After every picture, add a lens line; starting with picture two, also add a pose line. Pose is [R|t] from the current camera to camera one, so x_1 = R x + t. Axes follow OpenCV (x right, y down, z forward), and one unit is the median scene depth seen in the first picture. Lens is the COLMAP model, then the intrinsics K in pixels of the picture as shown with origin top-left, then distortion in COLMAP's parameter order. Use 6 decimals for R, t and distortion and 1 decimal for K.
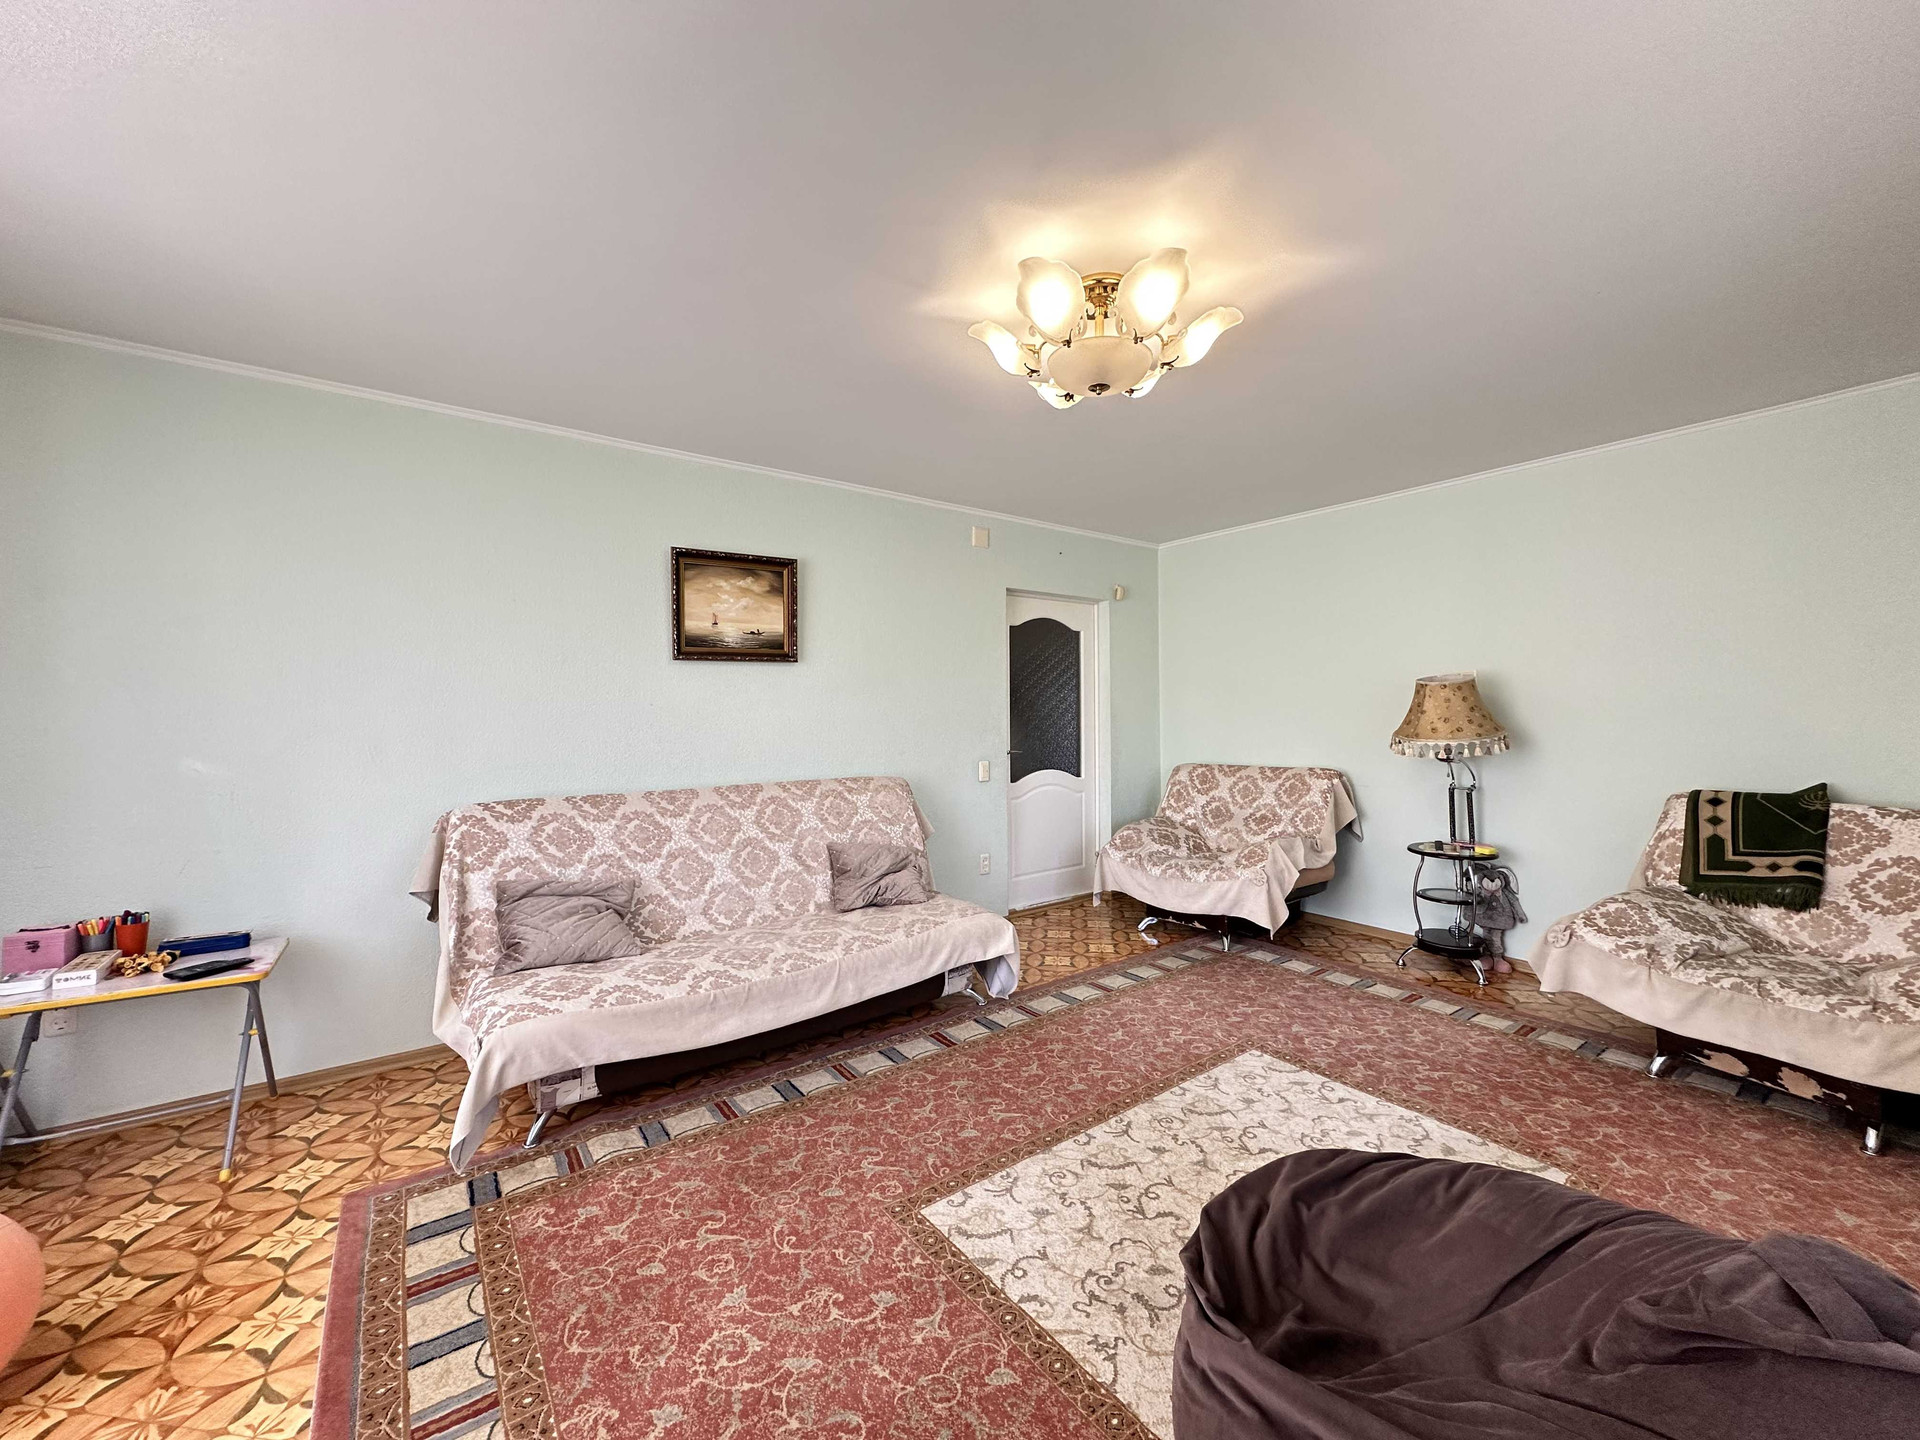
lens RADIAL K [[770.1, 0, 962.5], [0, 770.1, 712.8], [0, 0, 1]] dist [0.001909, 0.000771]
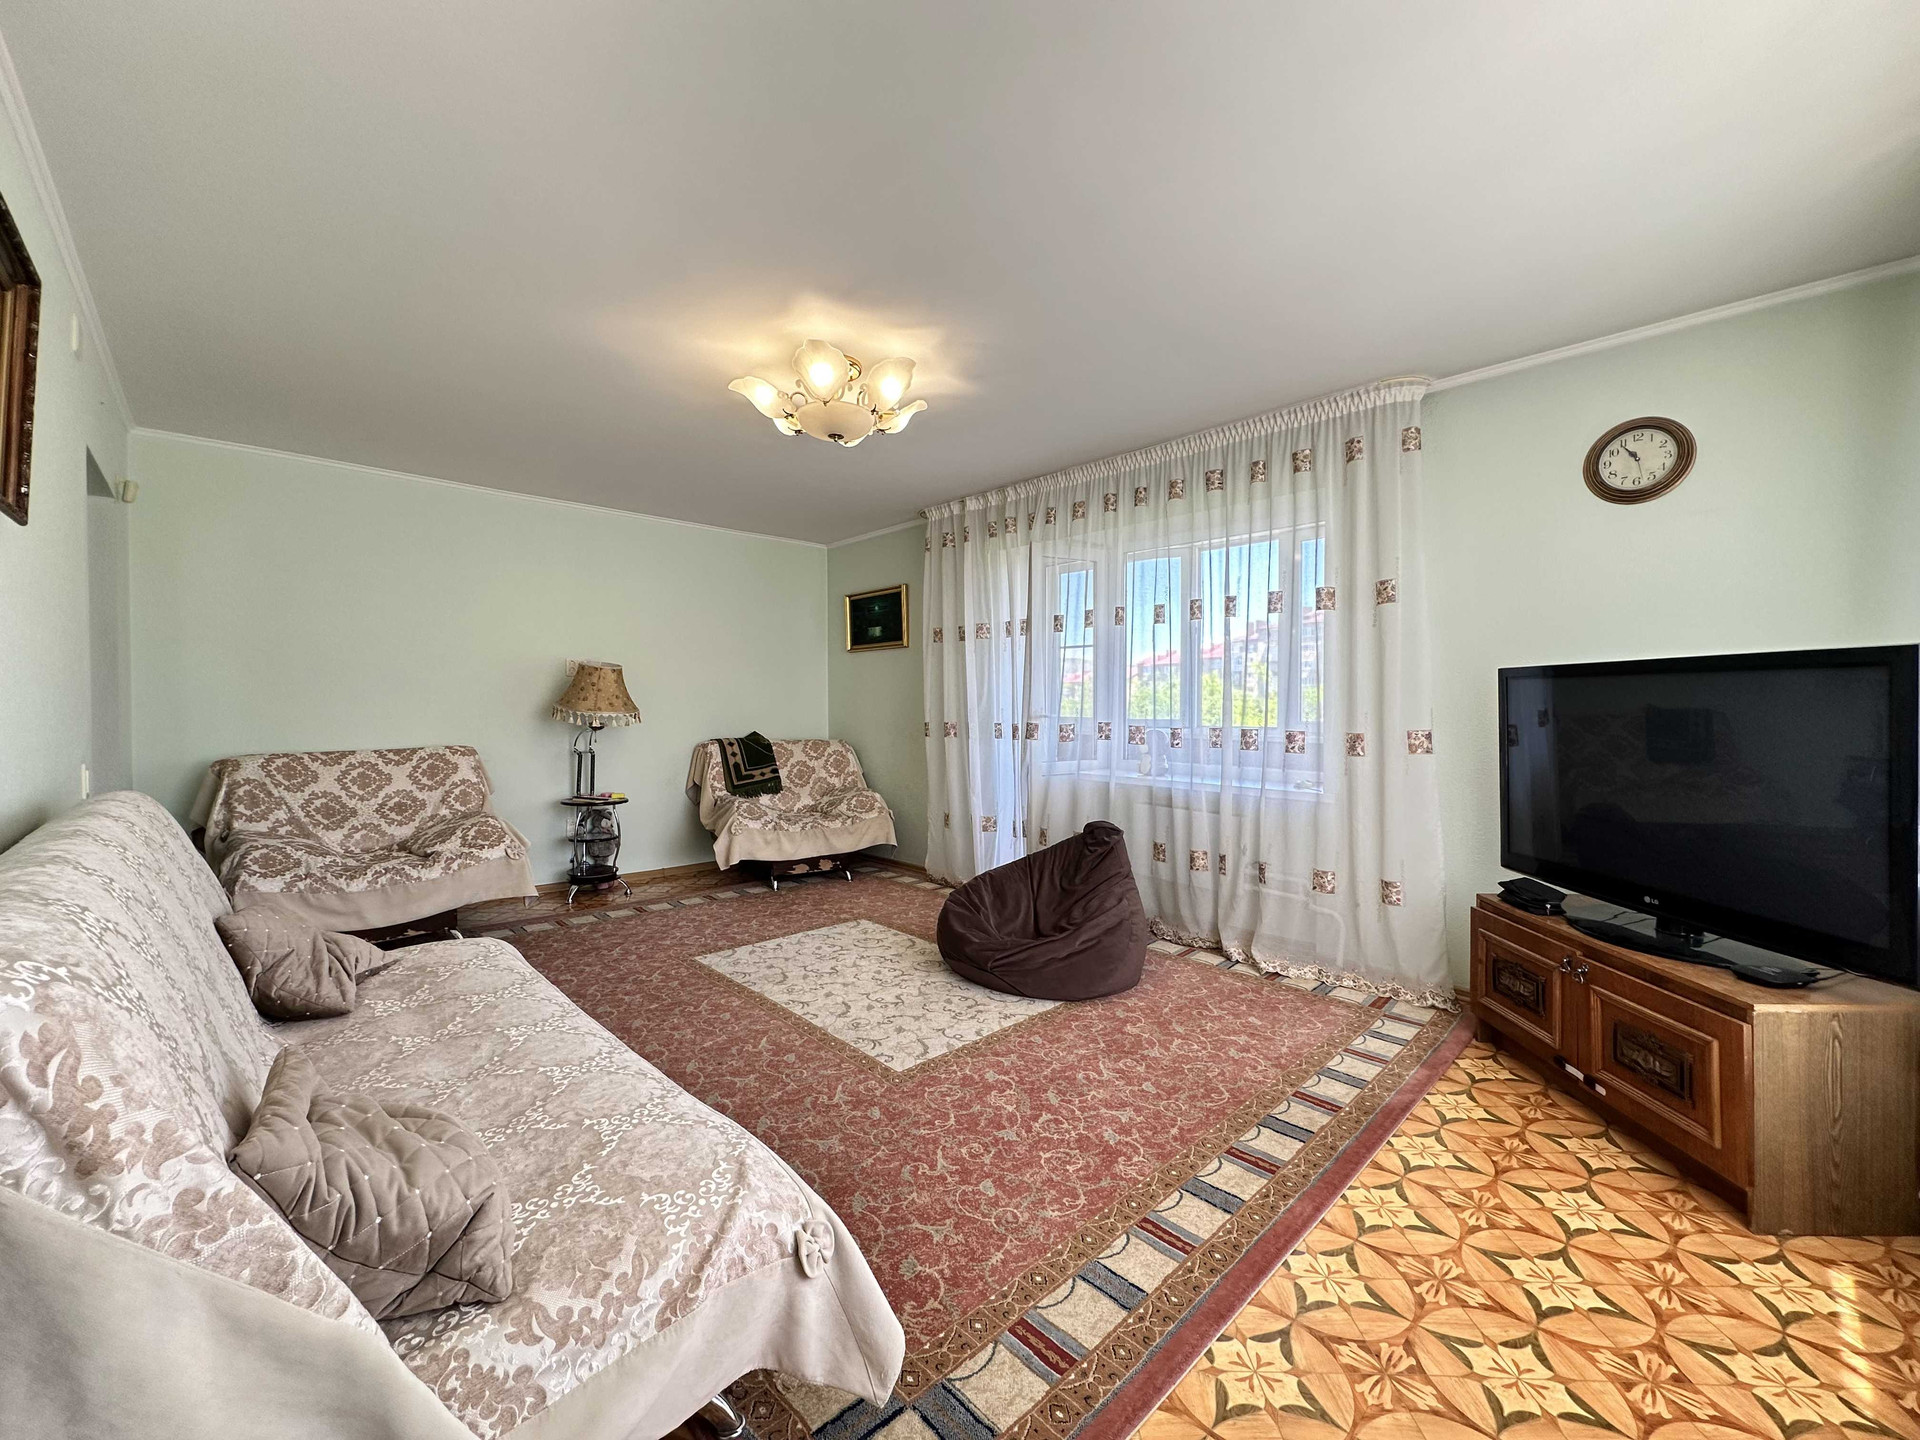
lens RADIAL K [[770.1, 0, 962.5], [0, 770.1, 715.2], [0, 0, 1]] dist [0.001909, 0.000771]
pose [[-0.128669, -0.002612, 0.991684, -0.955371], [0.000492, 0.999996, 0.002698, 0.048693], [-0.991687, 0.000835, -0.128667, 0.775827]]
